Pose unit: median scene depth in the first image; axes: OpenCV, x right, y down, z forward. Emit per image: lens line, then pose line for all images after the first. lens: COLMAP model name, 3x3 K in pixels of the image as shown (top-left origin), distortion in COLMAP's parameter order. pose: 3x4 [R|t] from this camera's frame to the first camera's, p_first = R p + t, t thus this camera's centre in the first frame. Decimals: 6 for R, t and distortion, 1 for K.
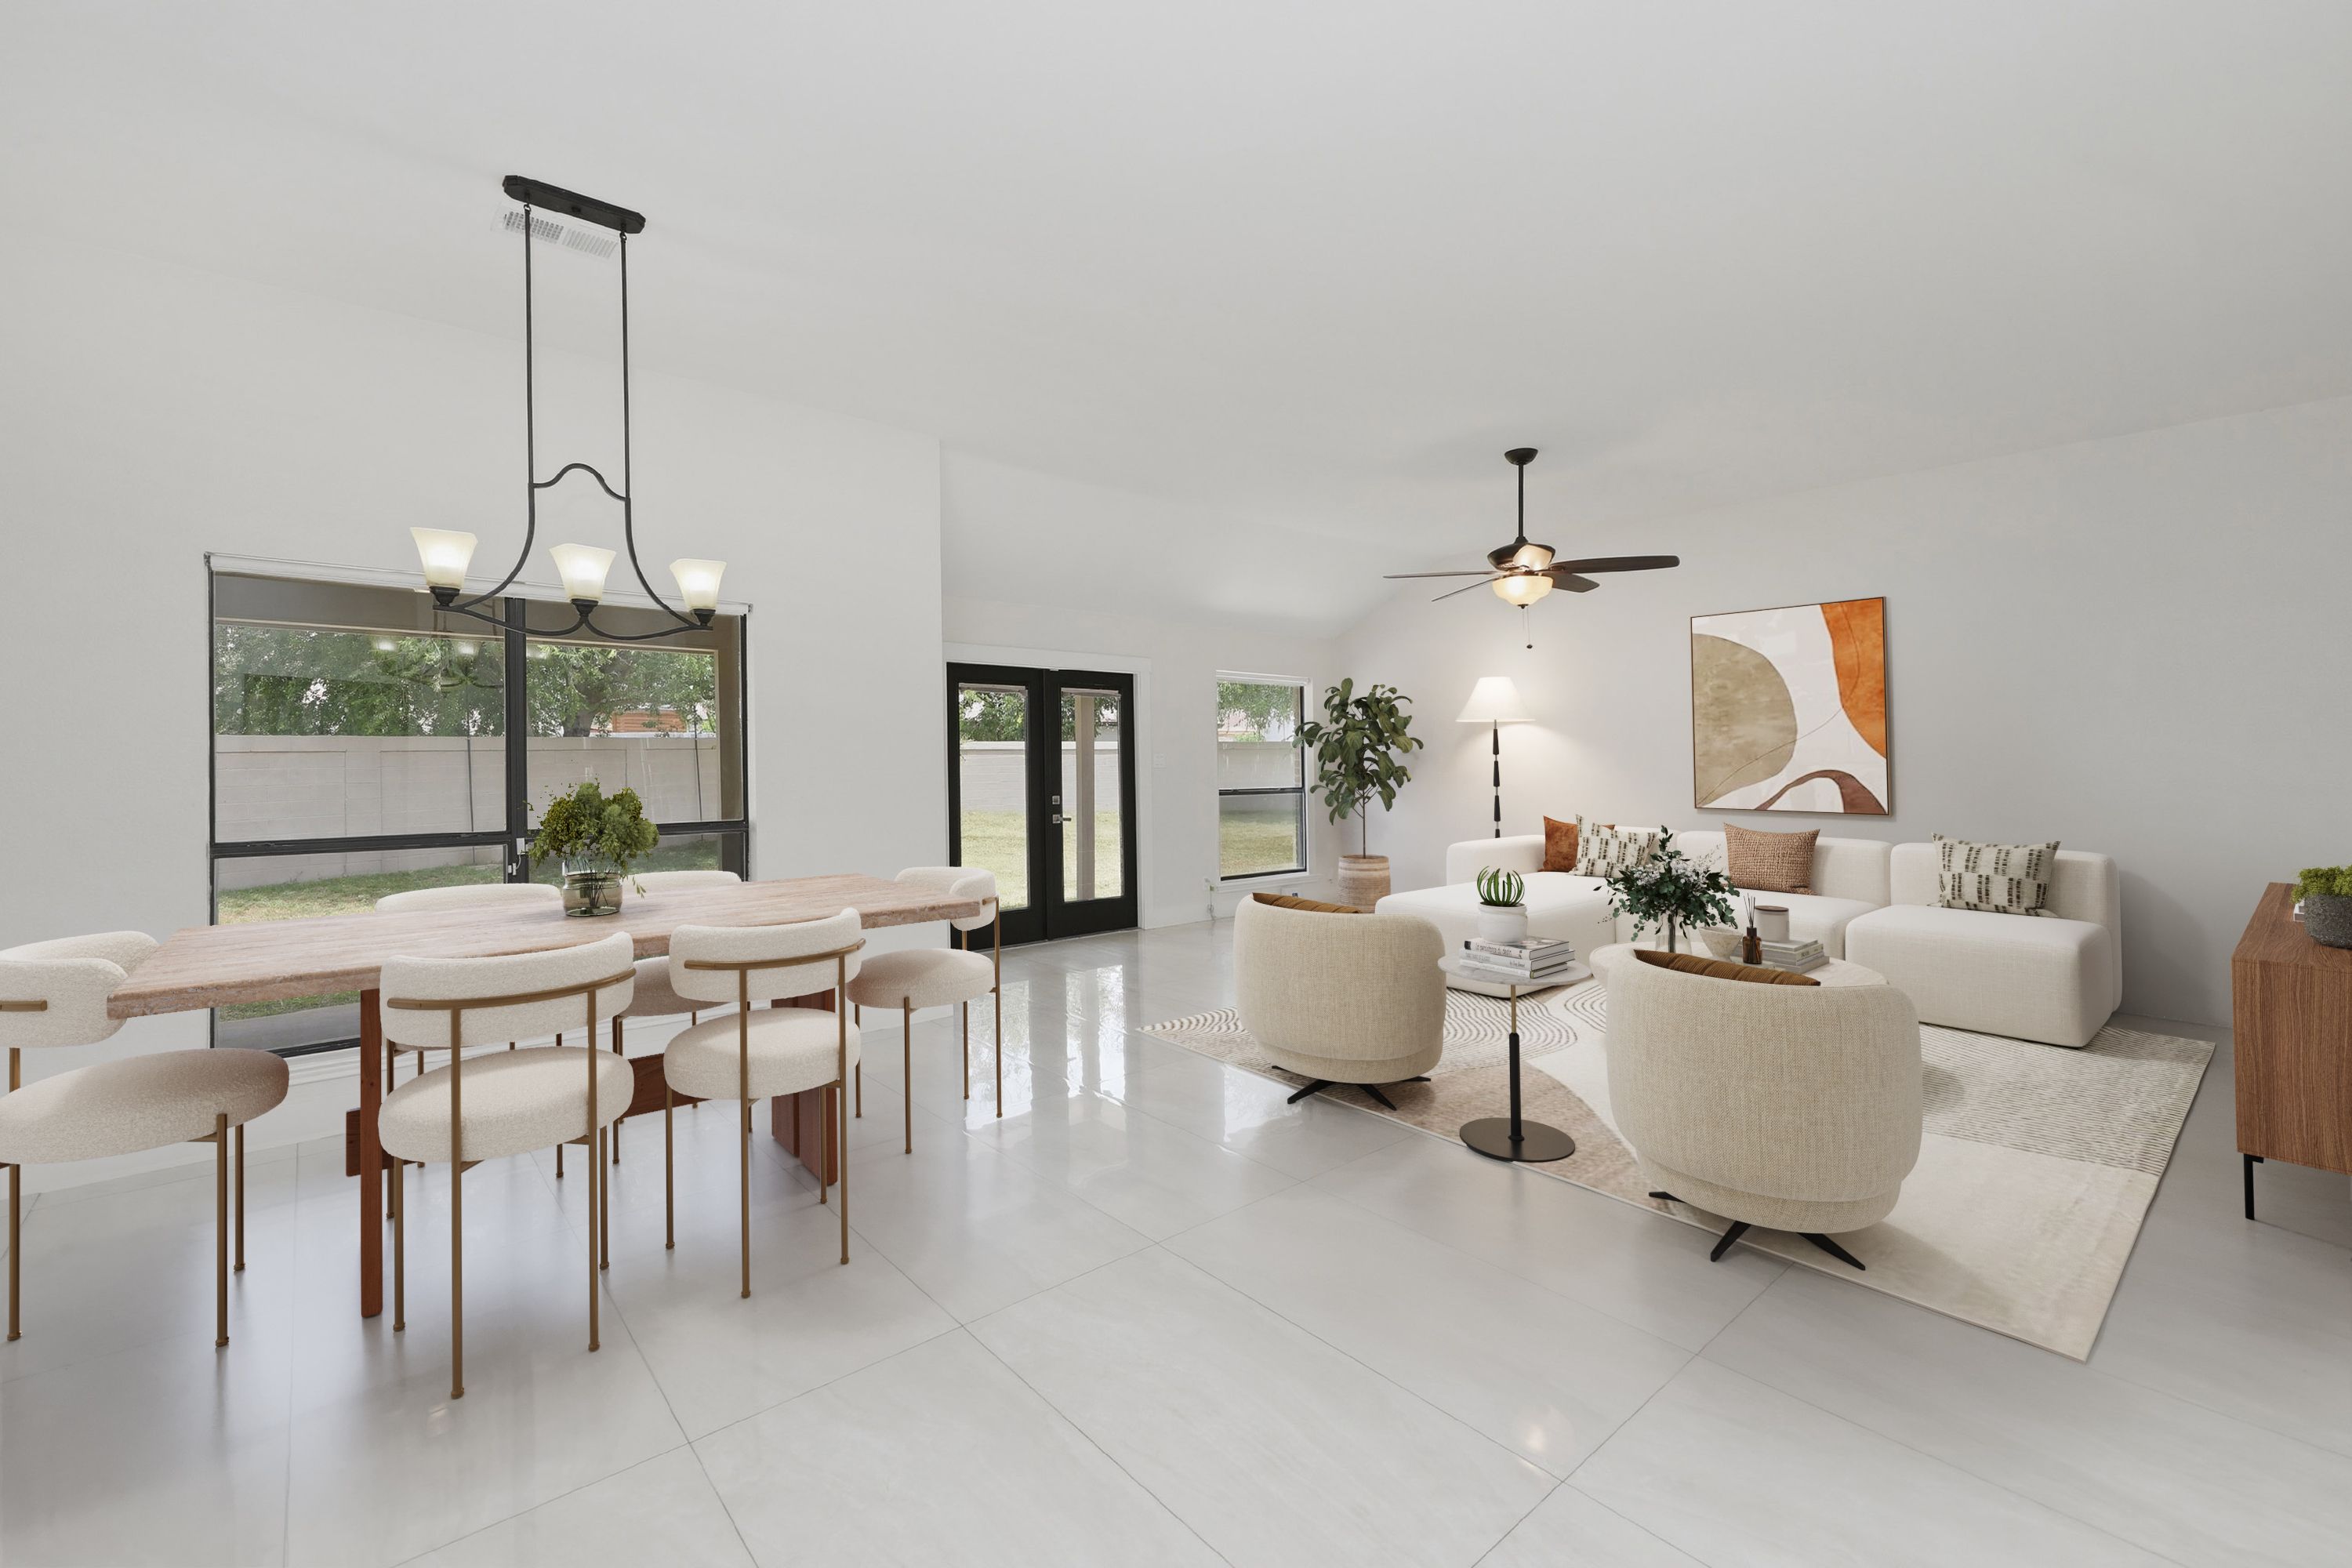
lens RADIAL K [[993.8, 0, 1175.1], [0, 993.8, 766.5], [0, 0, 1]] dist [0.000501, -0.000246]
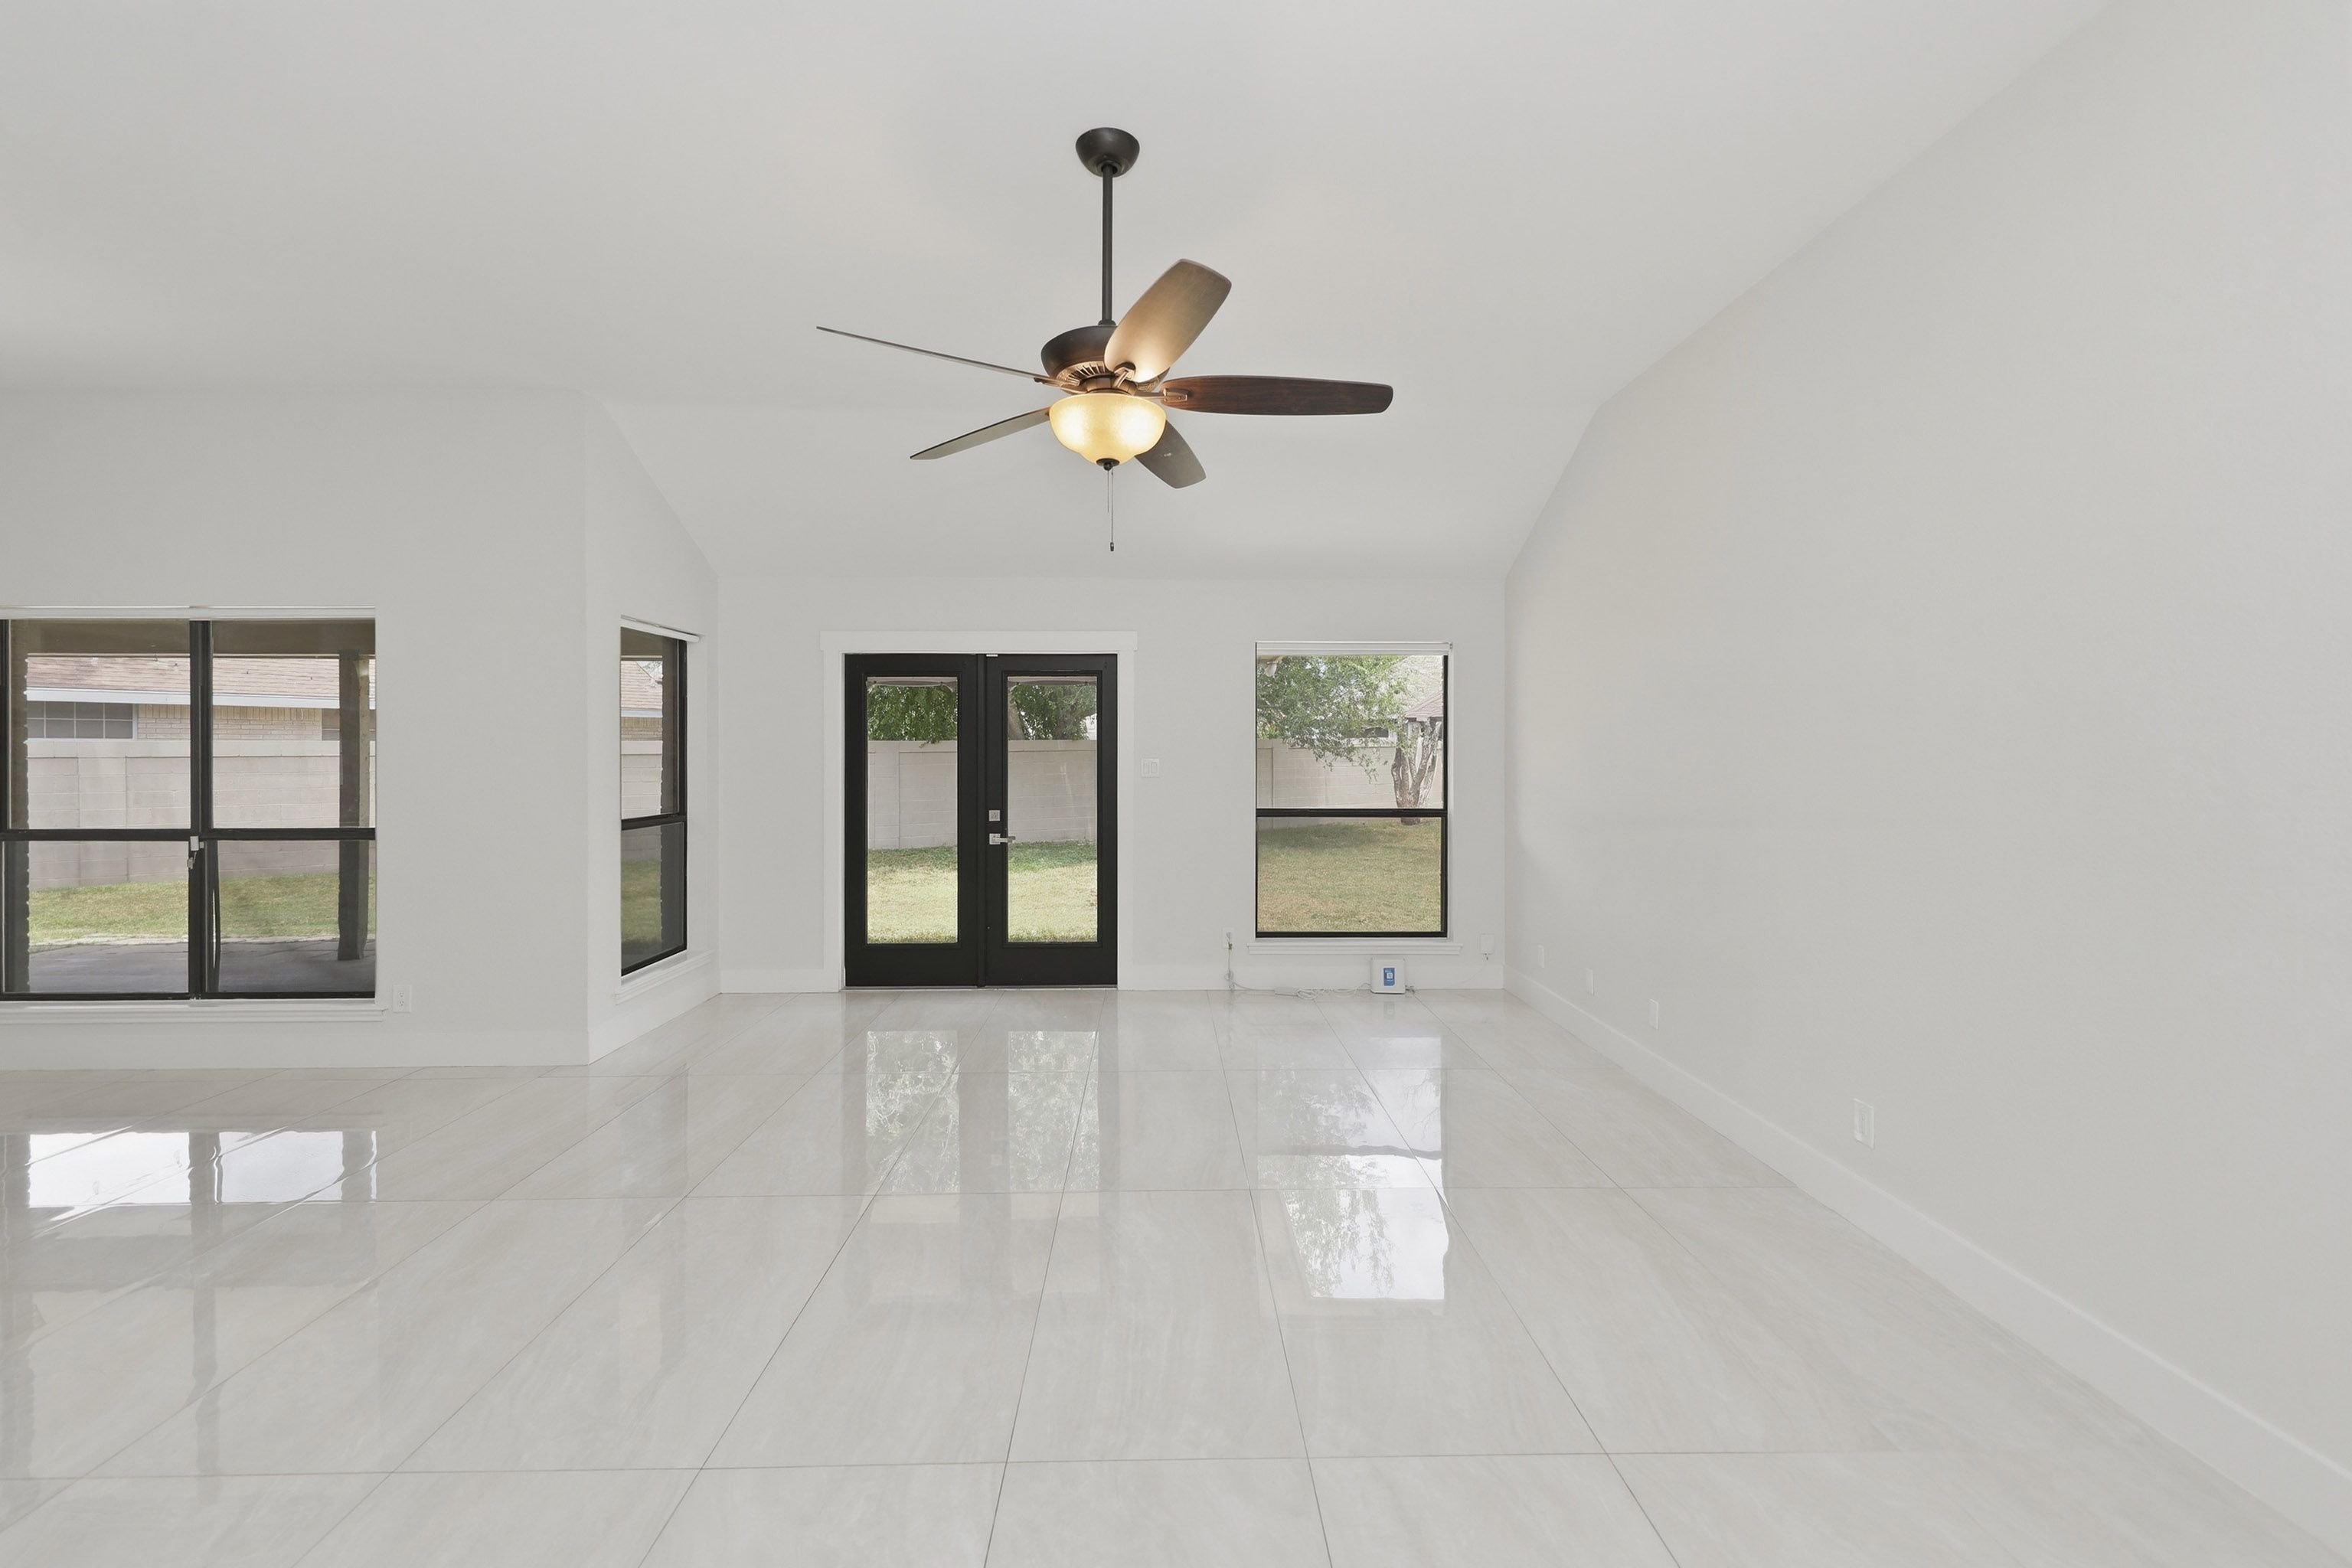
lens RADIAL K [[993.8, 0, 1175.1], [0, 993.8, 766.5], [0, 0, 1]] dist [0.000501, -0.000246]
pose [[0.768194, 0.008710, -0.640158, 0.519074], [-0.007923, 0.999960, 0.004099, -0.010714], [0.640168, 0.001923, 0.768233, 0.487102]]
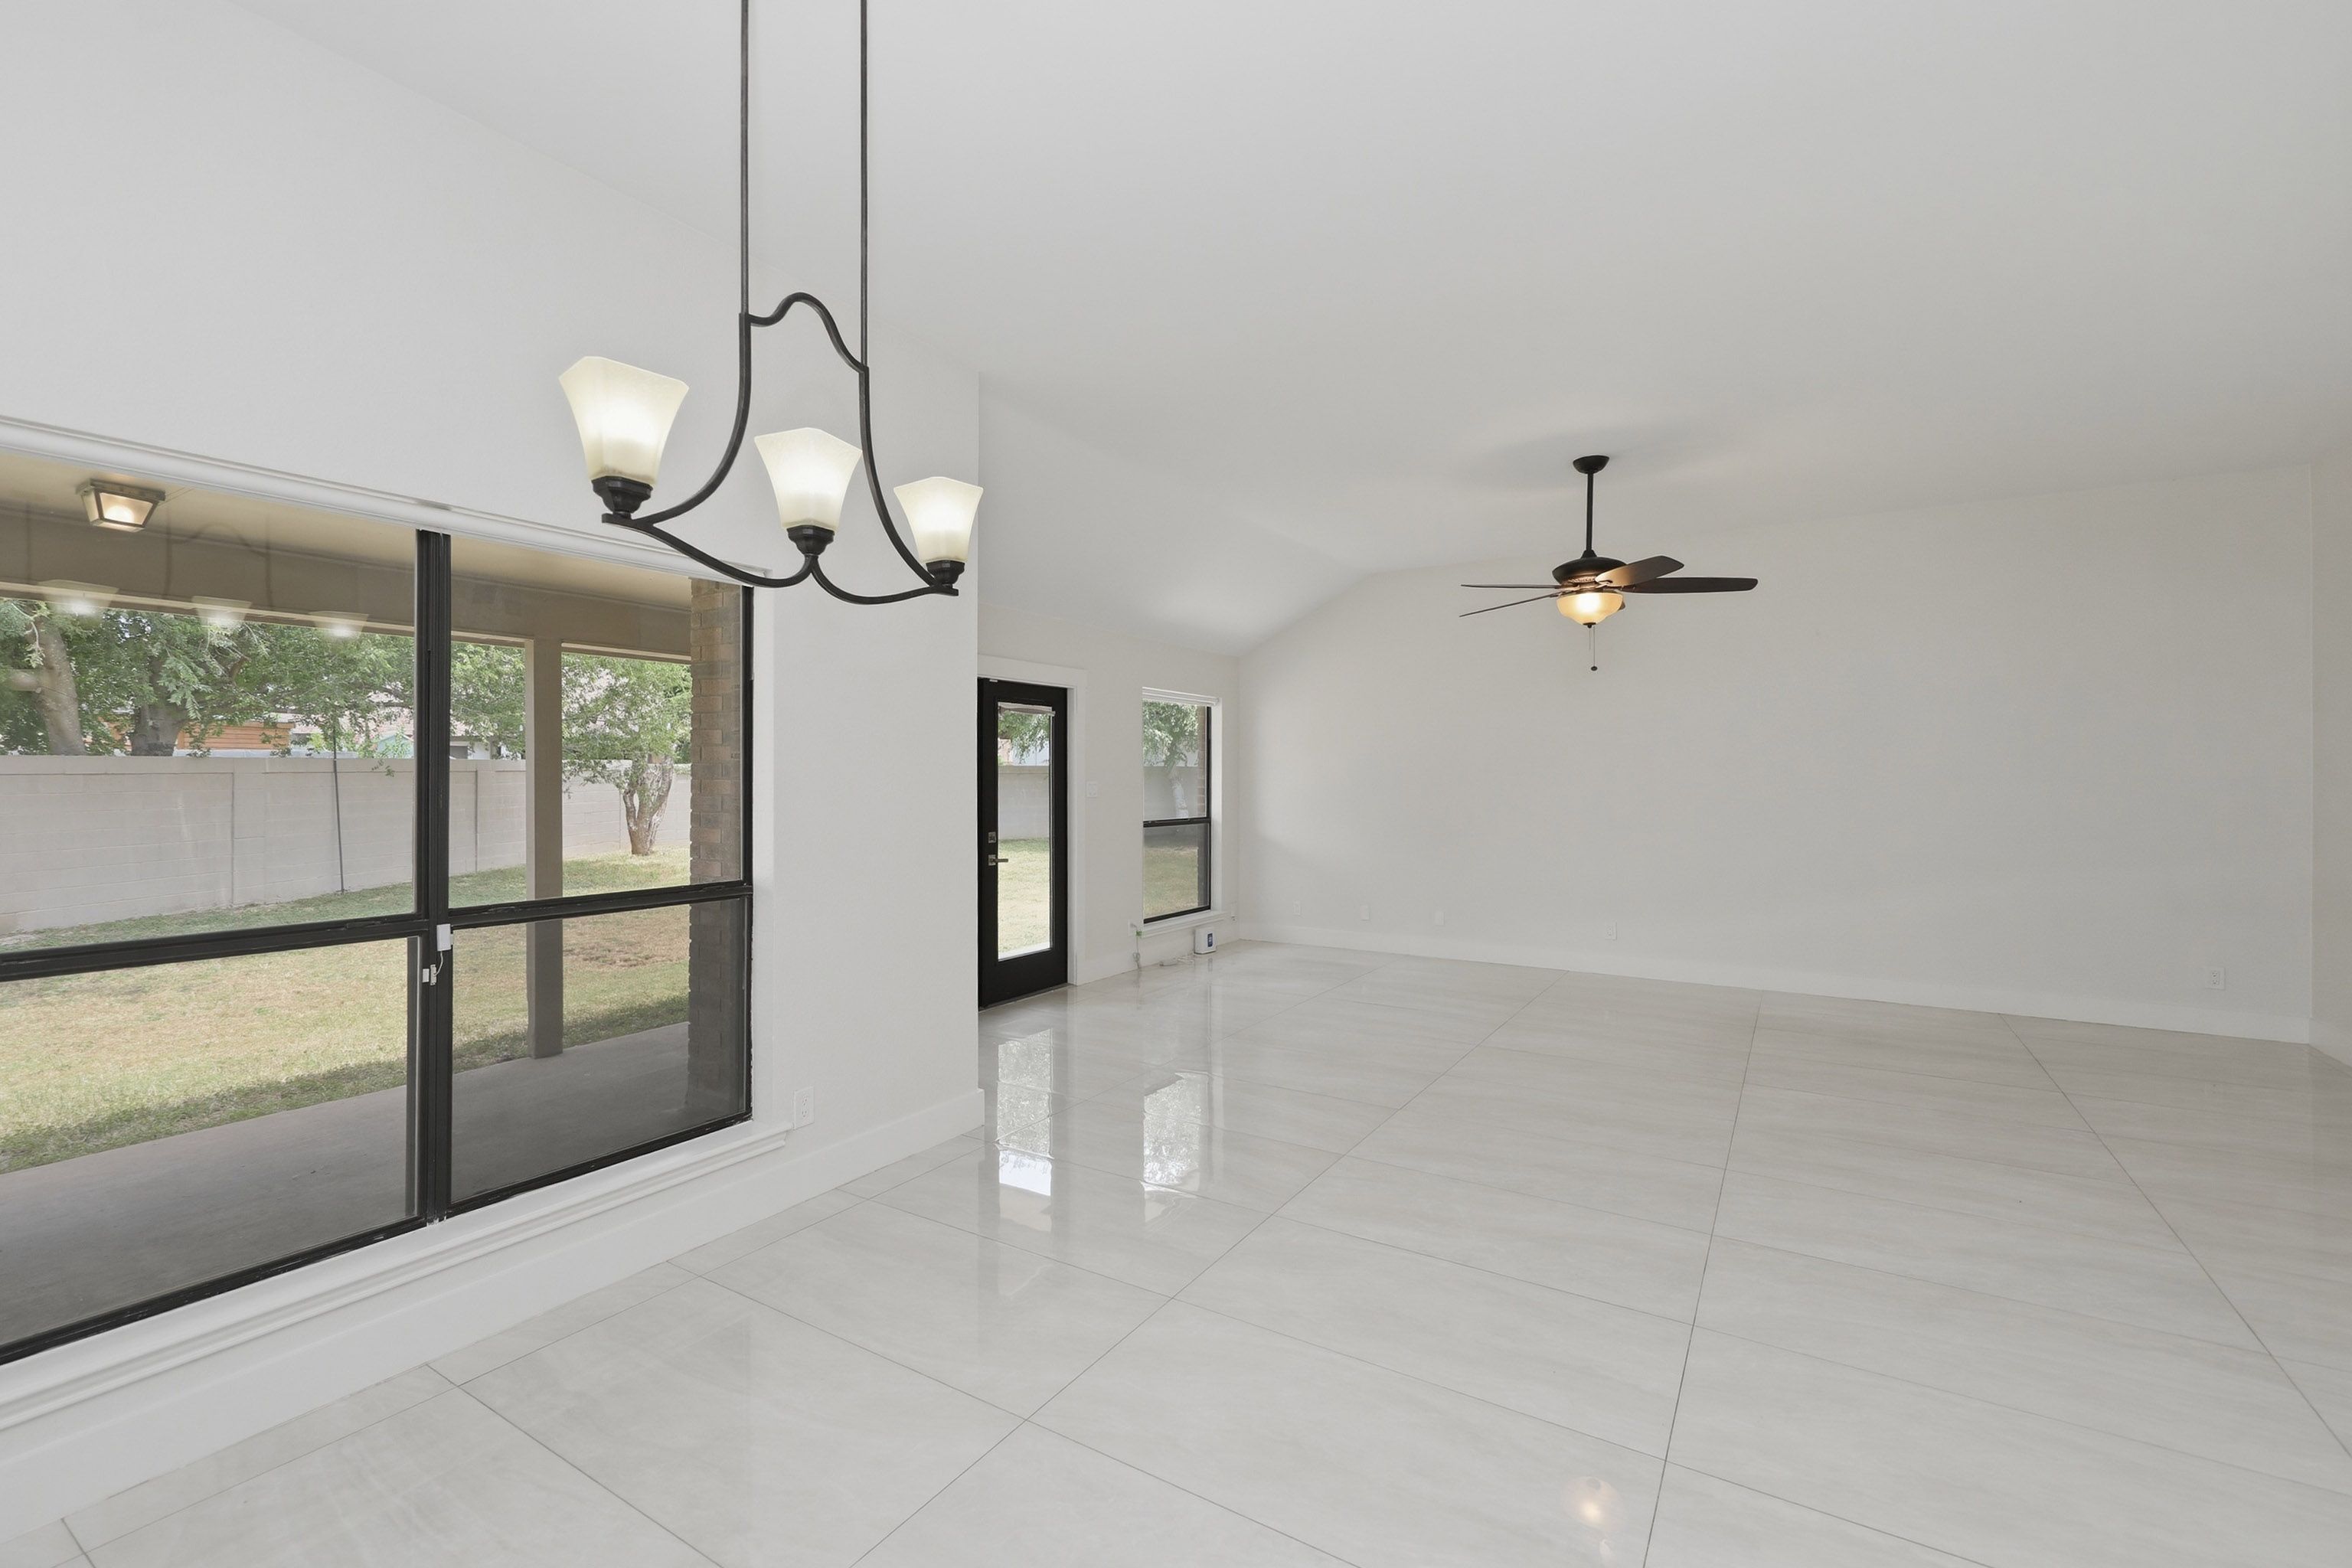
lens RADIAL K [[1019.8, 0, 1176.0], [0, 1019.8, 784.0], [0, 0, 1]] dist [0.002714, 0.000123]
pose [[0.956683, -0.001476, 0.291128, -0.226141], [0.003301, 0.999978, -0.005777, -0.005462], [-0.291113, 0.006488, 0.956667, 0.146221]]
